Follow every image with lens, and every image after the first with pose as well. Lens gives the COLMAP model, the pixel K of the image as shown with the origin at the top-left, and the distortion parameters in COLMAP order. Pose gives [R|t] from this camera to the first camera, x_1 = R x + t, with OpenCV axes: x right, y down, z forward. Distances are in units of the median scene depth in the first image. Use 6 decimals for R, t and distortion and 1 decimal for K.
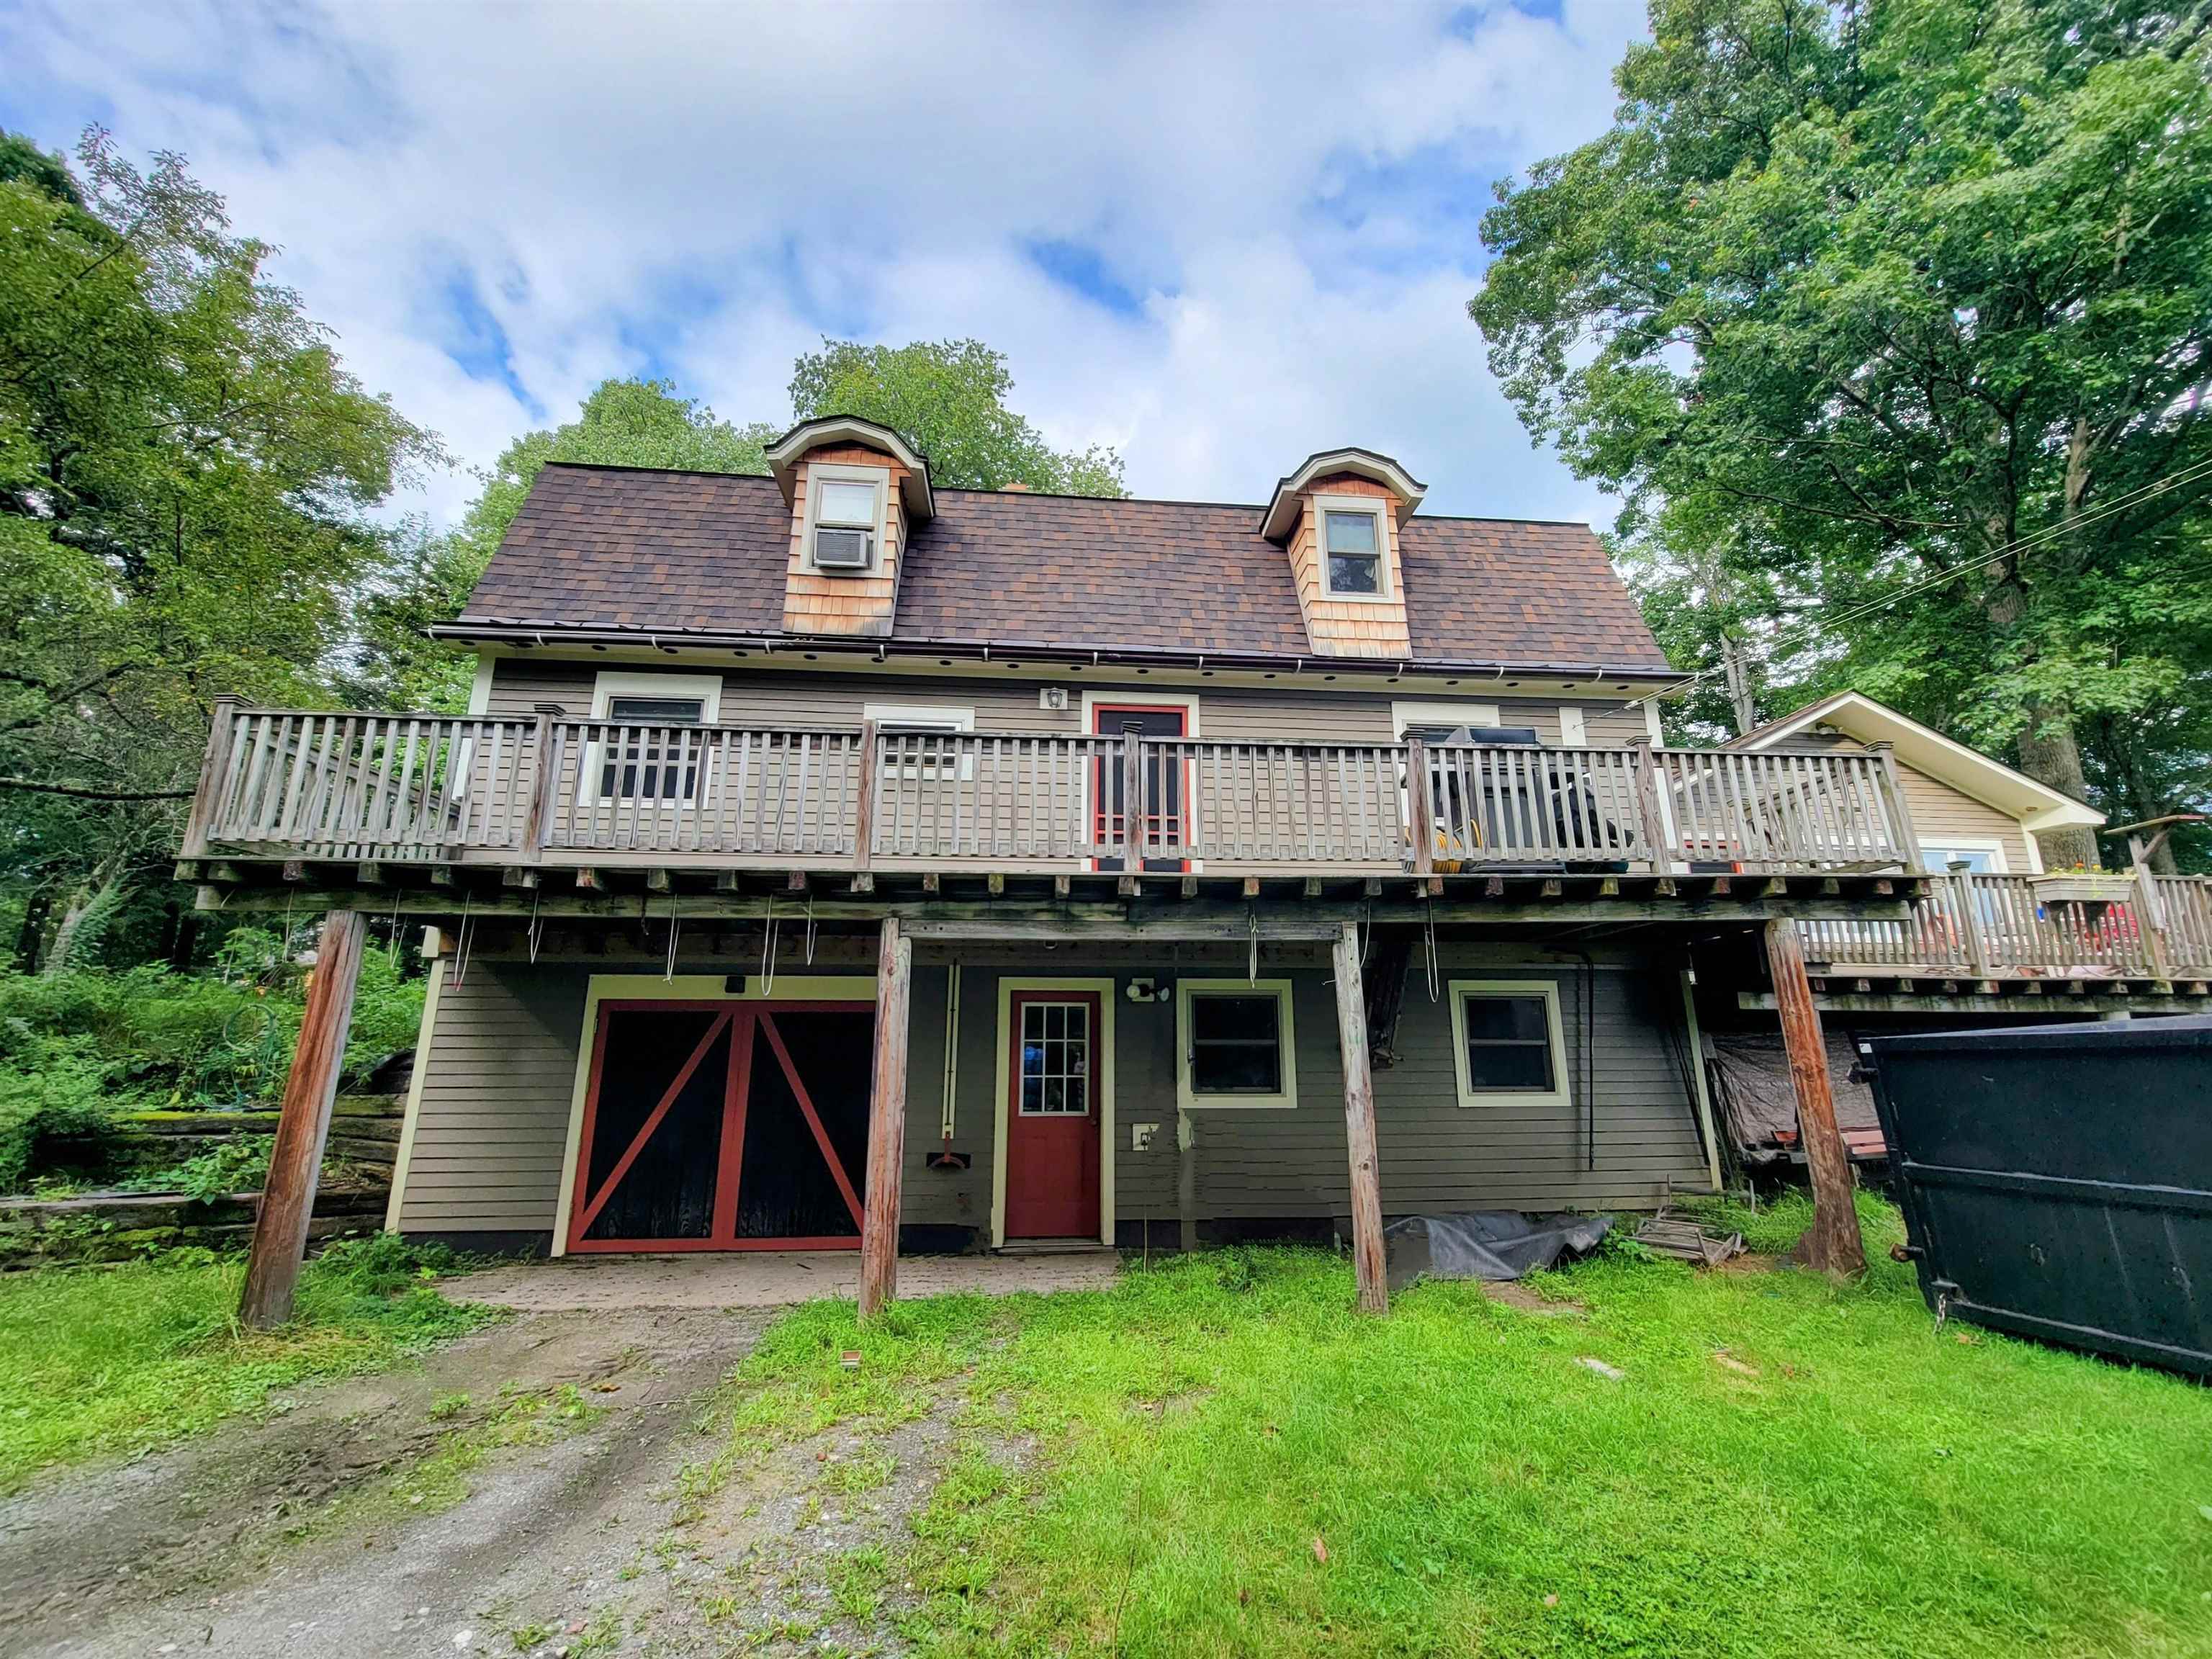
lens RADIAL K [[896.6, 0, 1106.7], [0, 896.6, 821.5], [0, 0, 1]] dist [-0.001738, -0.000741]
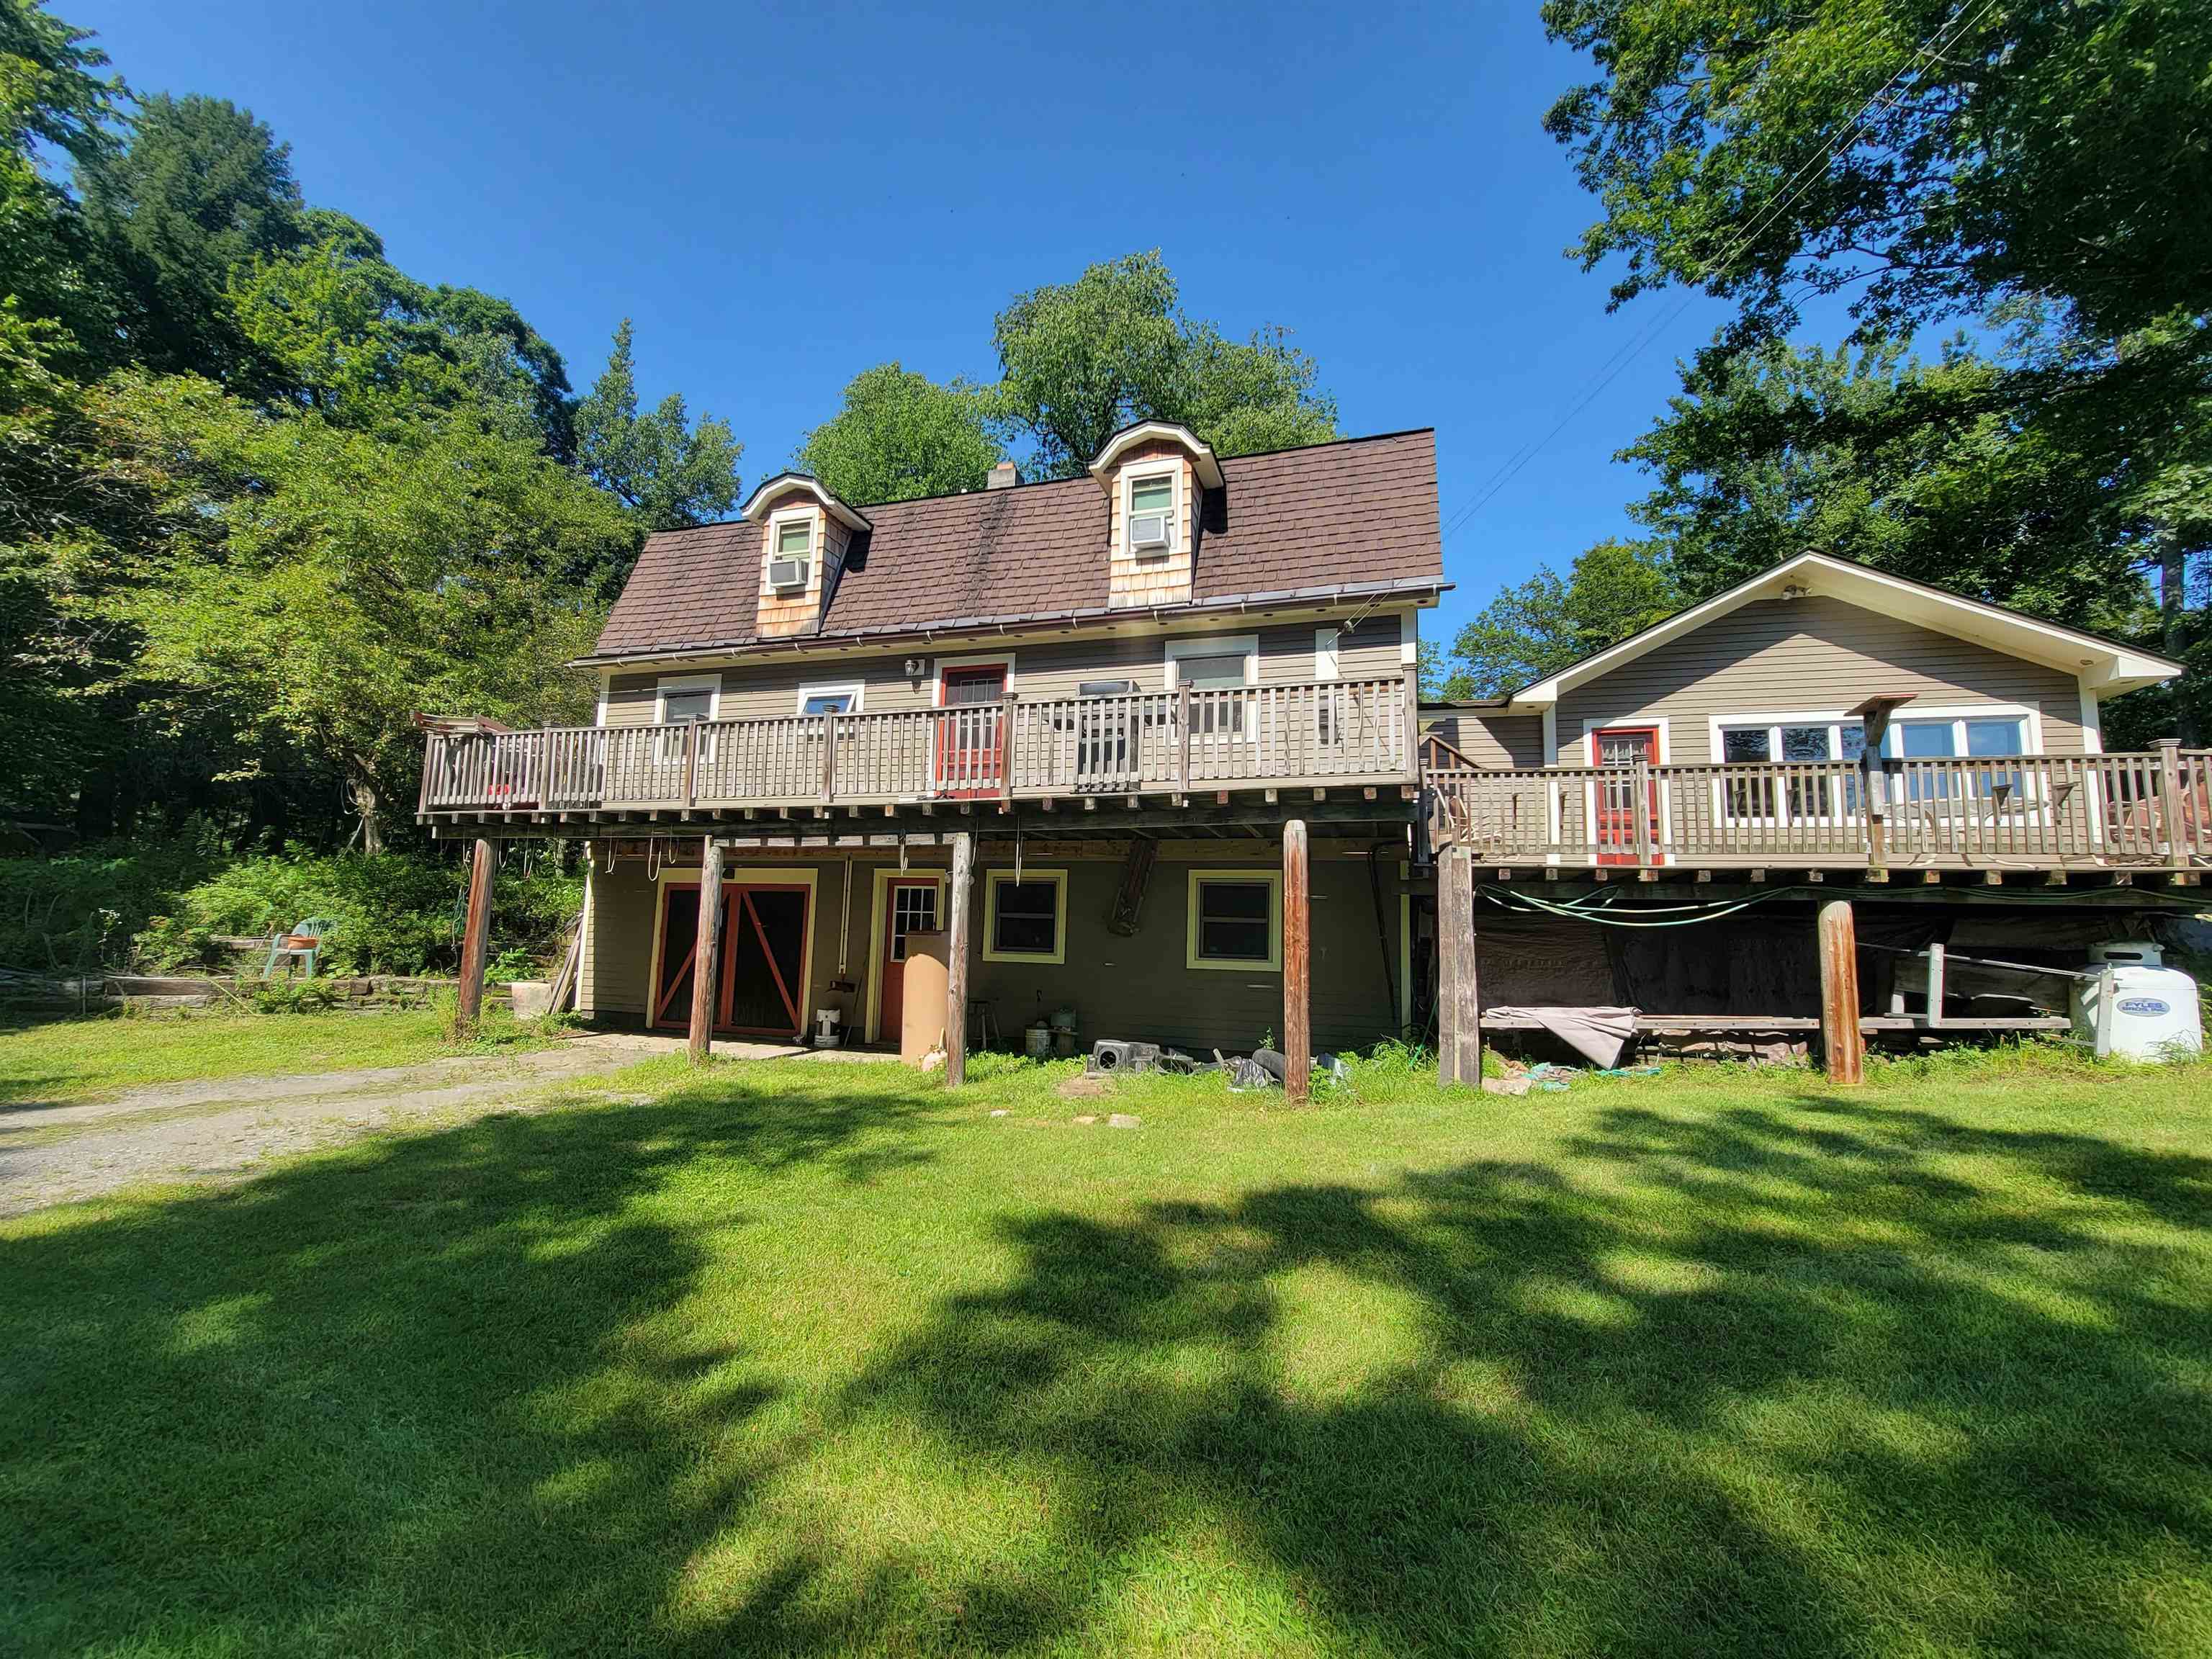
lens RADIAL K [[896.6, 0, 1103.3], [0, 896.6, 827.5], [0, 0, 1]] dist [-0.001738, -0.000741]
pose [[0.919442, -0.020682, -0.392681, 0.776714], [0.071256, 0.990846, 0.114657, -0.033395], [0.386715, -0.133402, 0.912499, -0.175863]]
